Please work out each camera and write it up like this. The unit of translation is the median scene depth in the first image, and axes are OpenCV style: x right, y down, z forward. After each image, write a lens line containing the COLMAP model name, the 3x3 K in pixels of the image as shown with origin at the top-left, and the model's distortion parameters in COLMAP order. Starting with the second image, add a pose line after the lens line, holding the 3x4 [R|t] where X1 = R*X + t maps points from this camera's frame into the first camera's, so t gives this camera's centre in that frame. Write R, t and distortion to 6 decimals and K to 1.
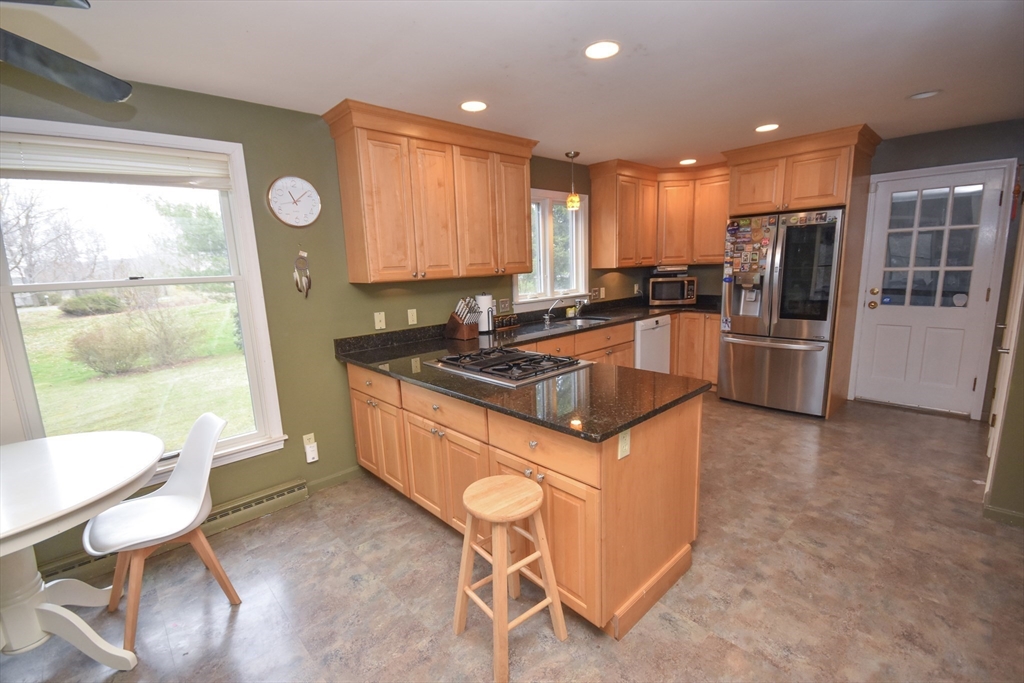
lens RADIAL K [[455.6, 0, 506.7], [0, 455.6, 341.4], [0, 0, 1]] dist [0.013382, -0.006295]
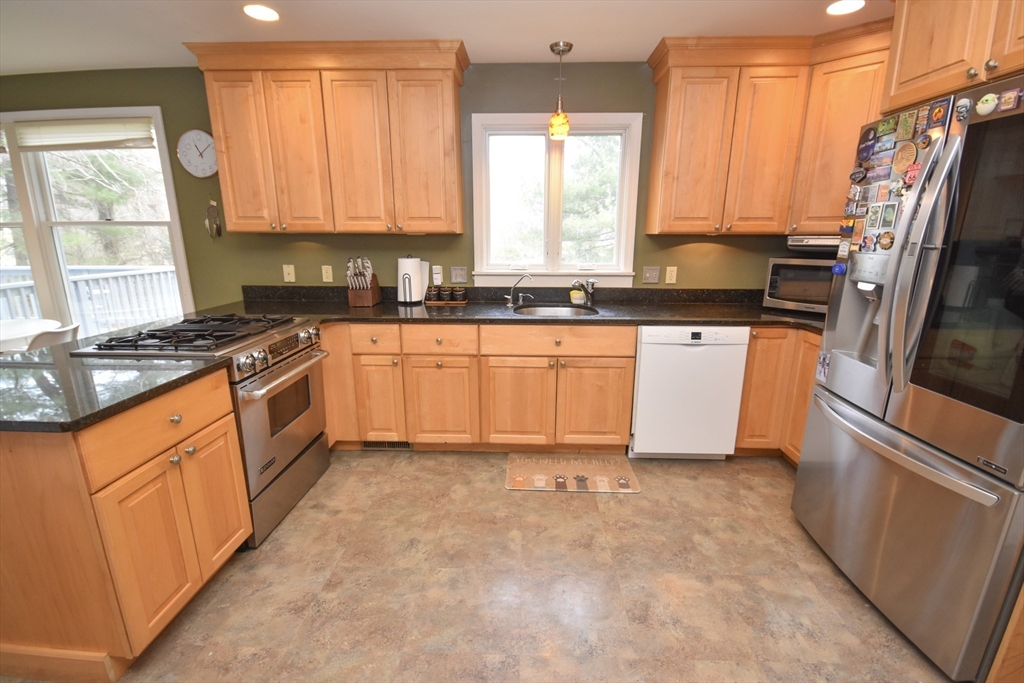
lens RADIAL K [[455.6, 0, 509.0], [0, 455.6, 341.7], [0, 0, 1]] dist [0.013382, -0.006295]
pose [[0.703995, 0.205016, -0.679971, 0.653505], [-0.148674, 0.978757, 0.141175, -0.094979], [0.694469, 0.001707, 0.719520, 0.527926]]
